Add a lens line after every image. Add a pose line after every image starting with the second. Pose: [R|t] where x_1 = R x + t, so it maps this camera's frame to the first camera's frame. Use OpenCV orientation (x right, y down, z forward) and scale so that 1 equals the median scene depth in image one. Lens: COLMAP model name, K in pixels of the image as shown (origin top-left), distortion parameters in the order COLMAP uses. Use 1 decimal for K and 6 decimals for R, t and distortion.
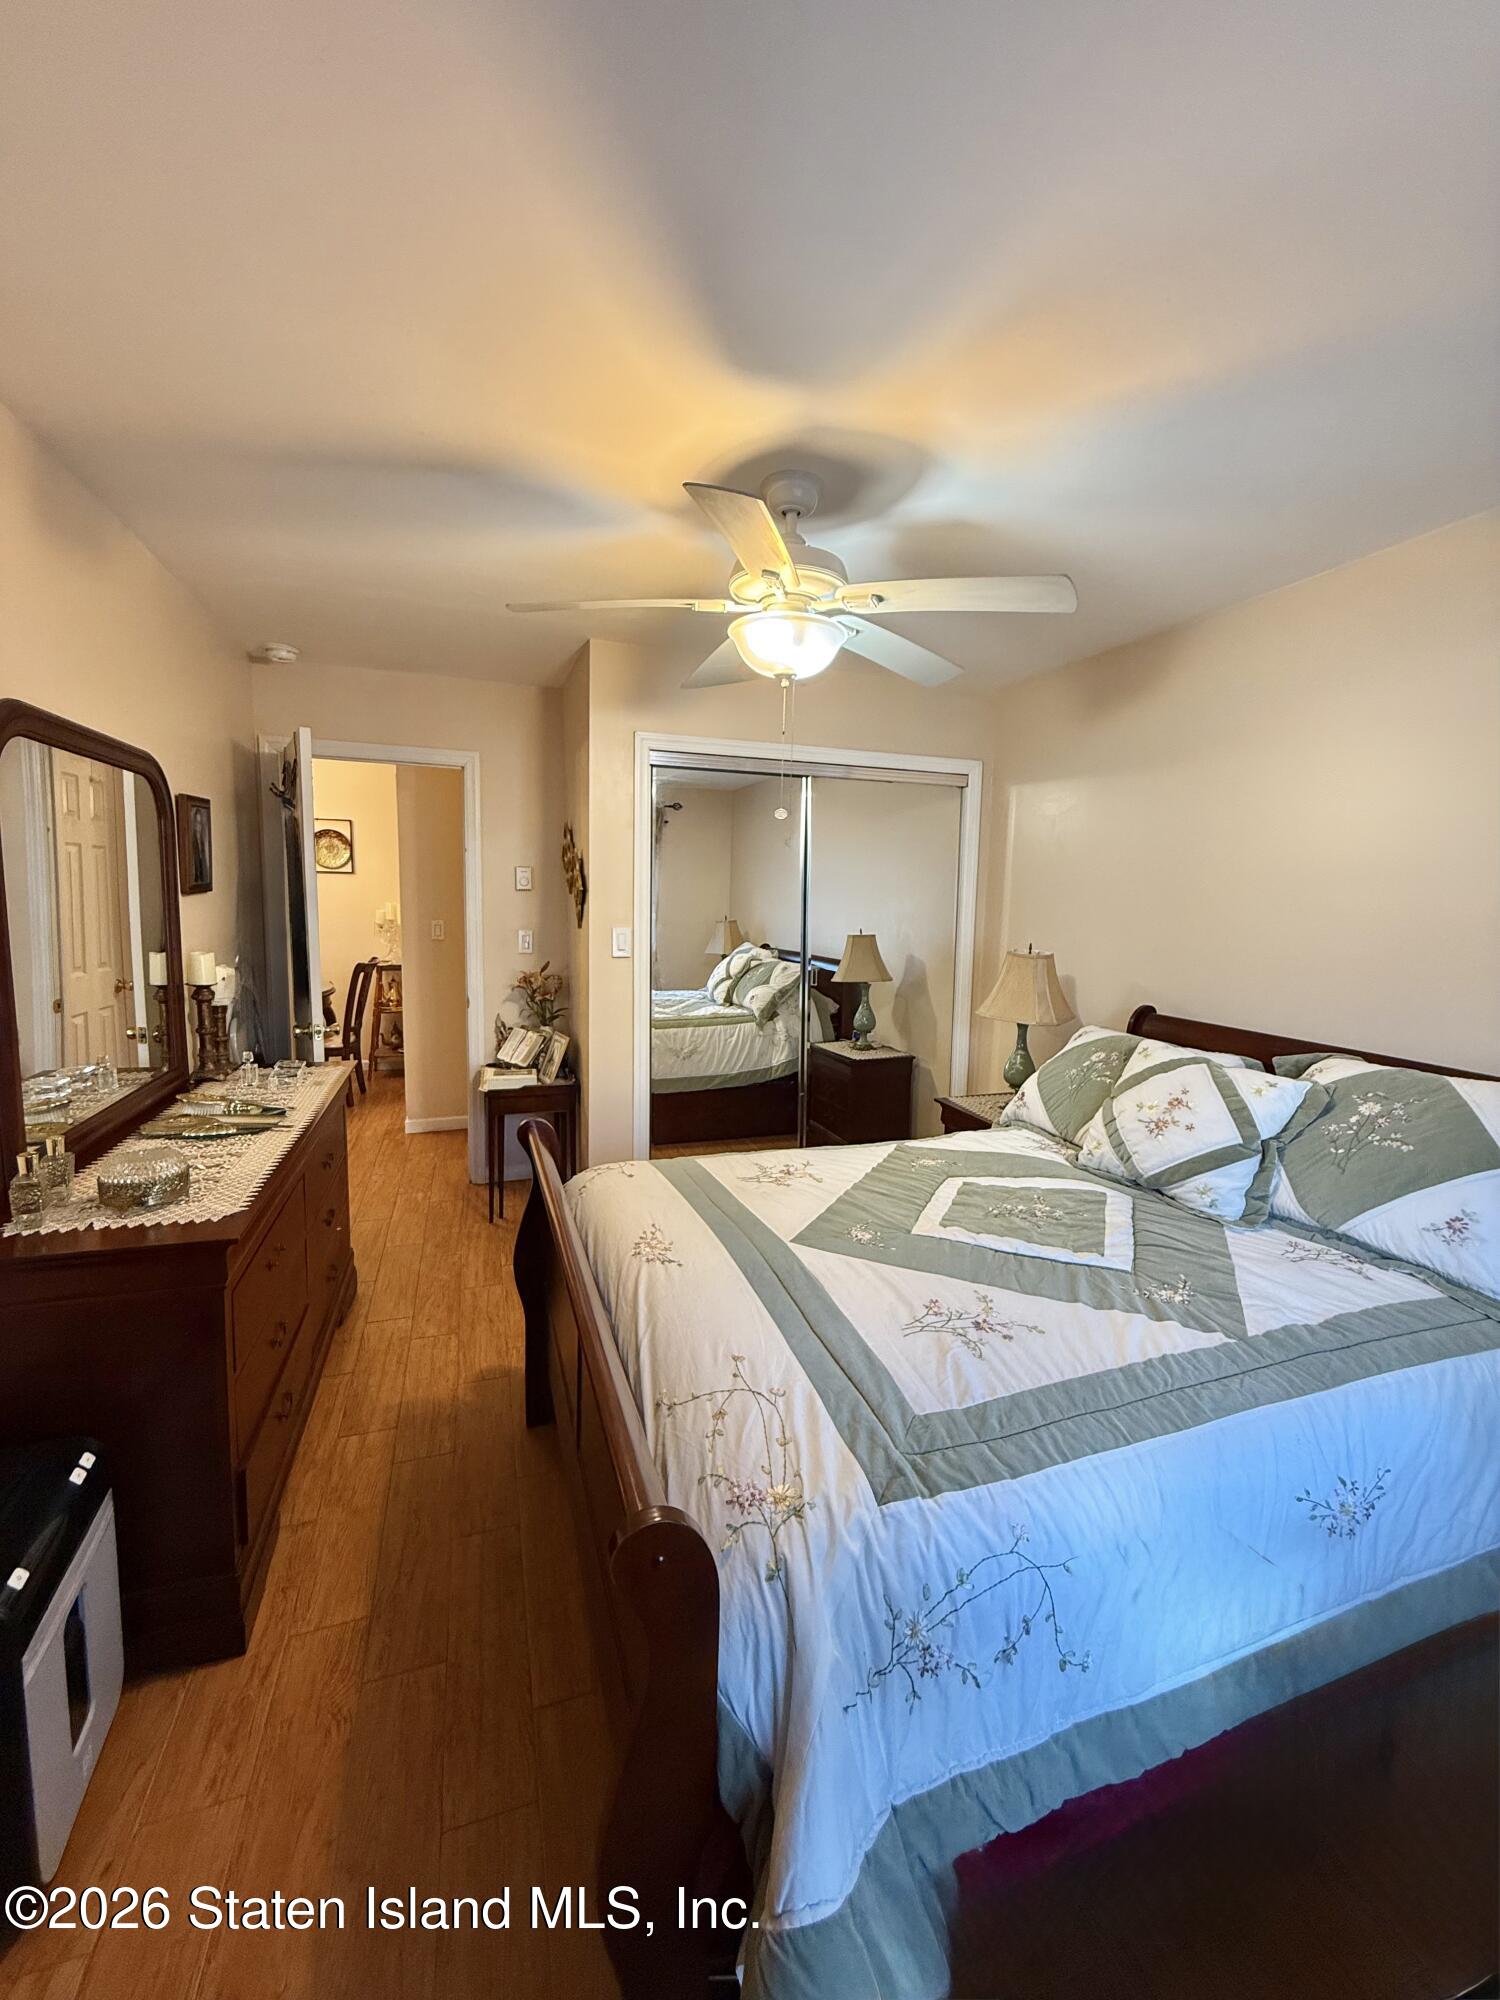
lens RADIAL K [[802.6, 0, 745.5], [0, 802.6, 997.2], [0, 0, 1]] dist [0.000448, -0.000457]
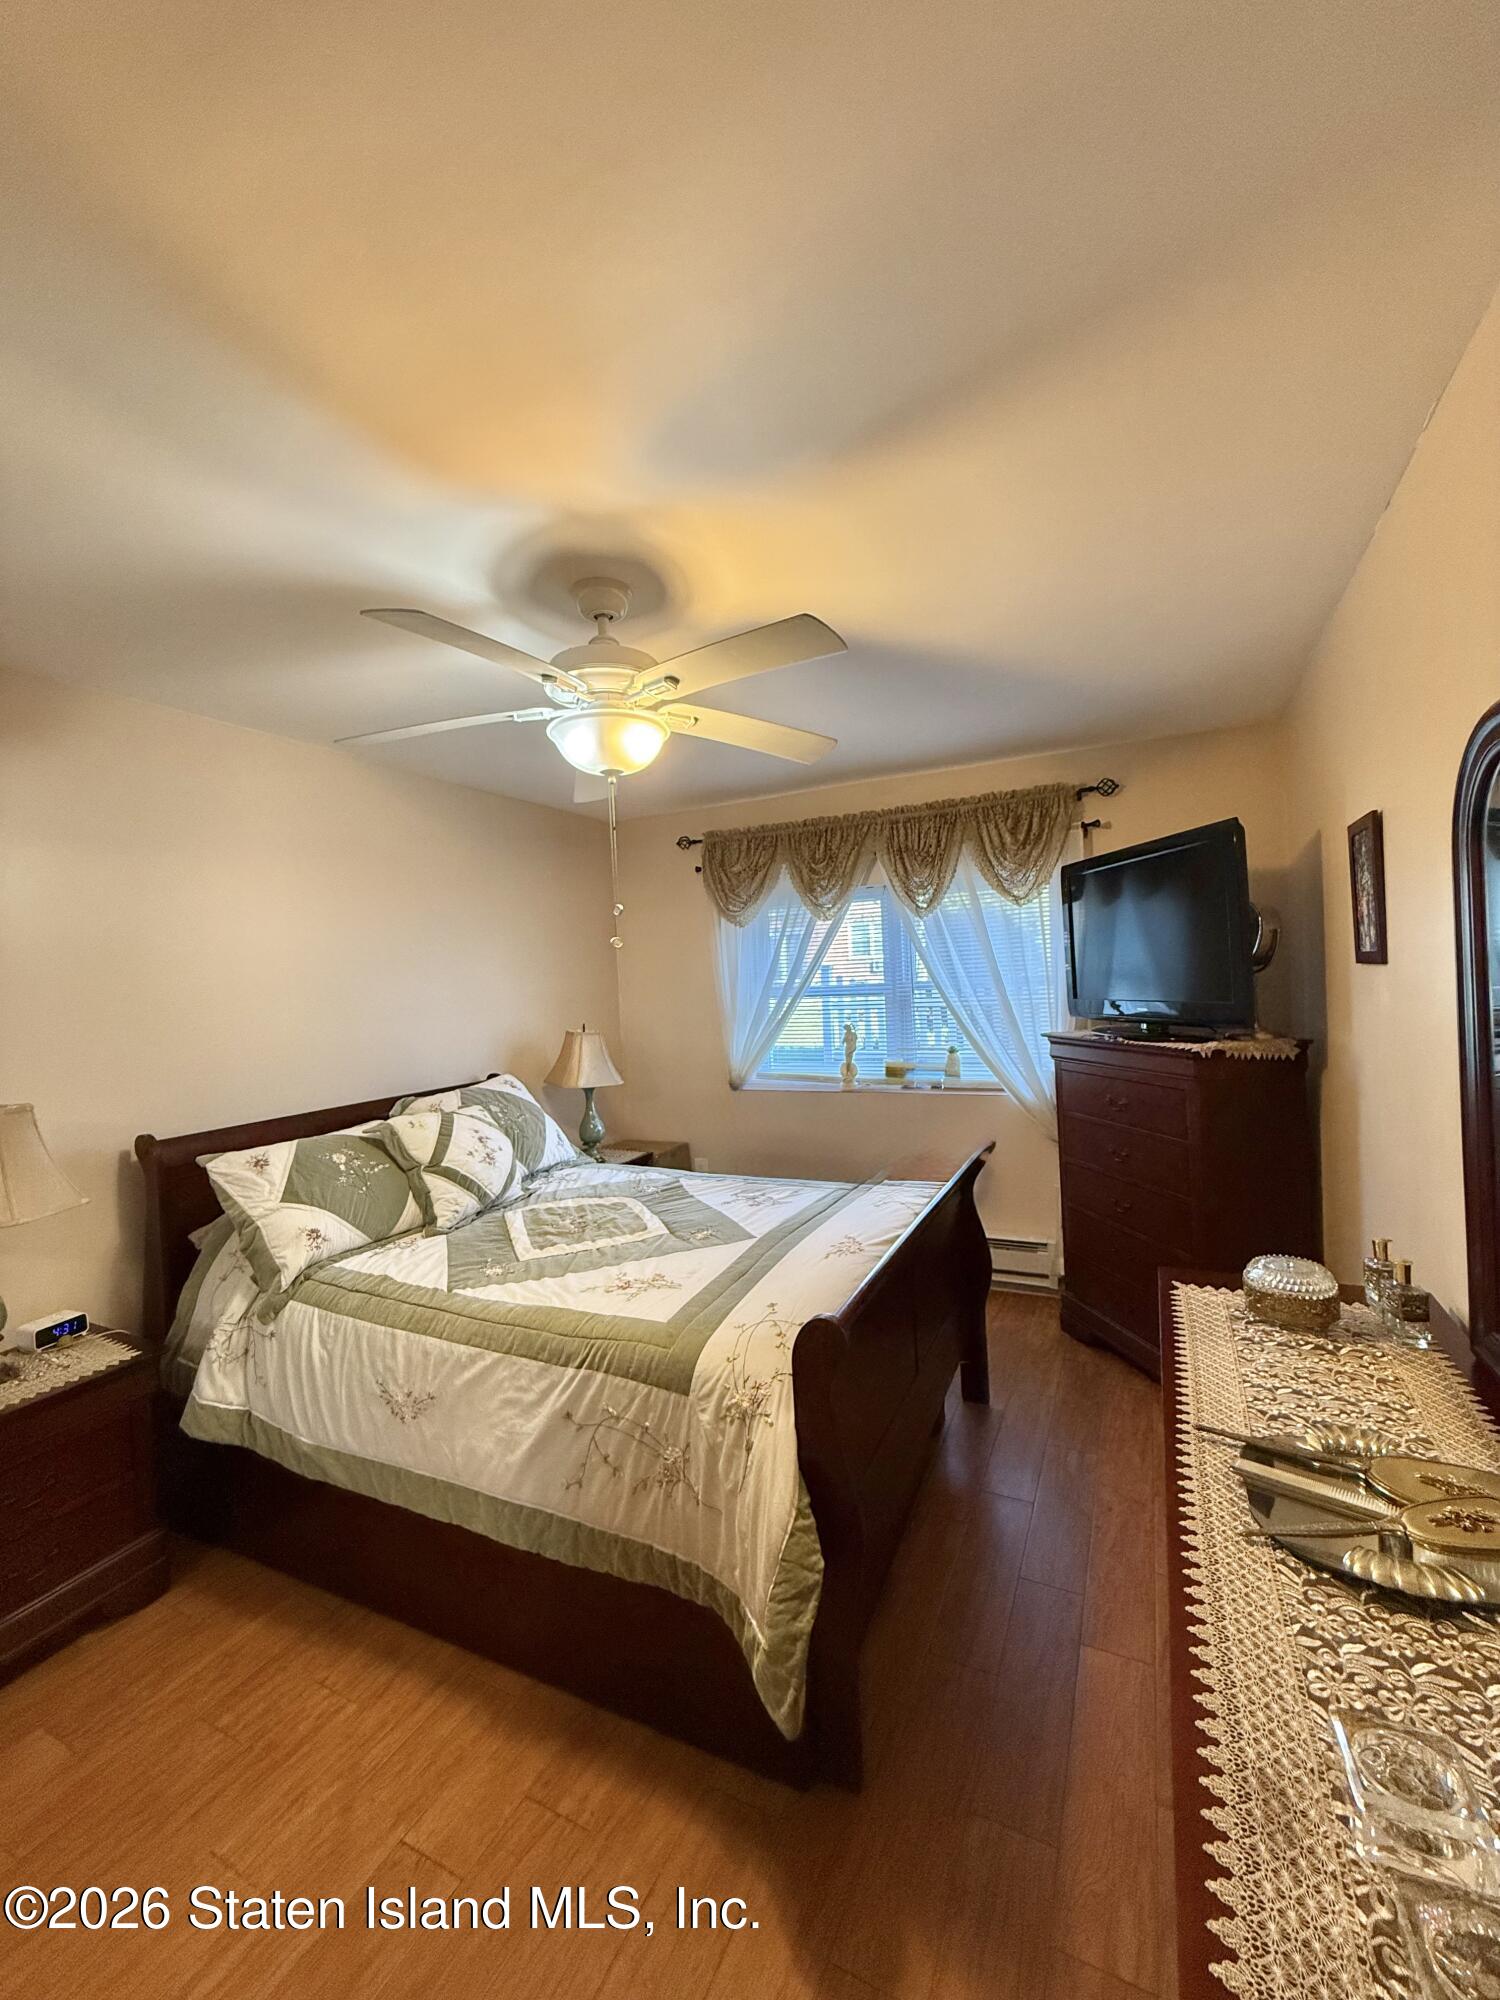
lens RADIAL K [[802.6, 0, 747.7], [0, 802.6, 991.4], [0, 0, 1]] dist [0.000448, -0.000457]
pose [[-0.719441, -0.003651, 0.694544, -0.883045], [0.106870, 0.987496, 0.115892, -0.272994], [-0.686282, 0.157604, -0.710055, 1.901394]]
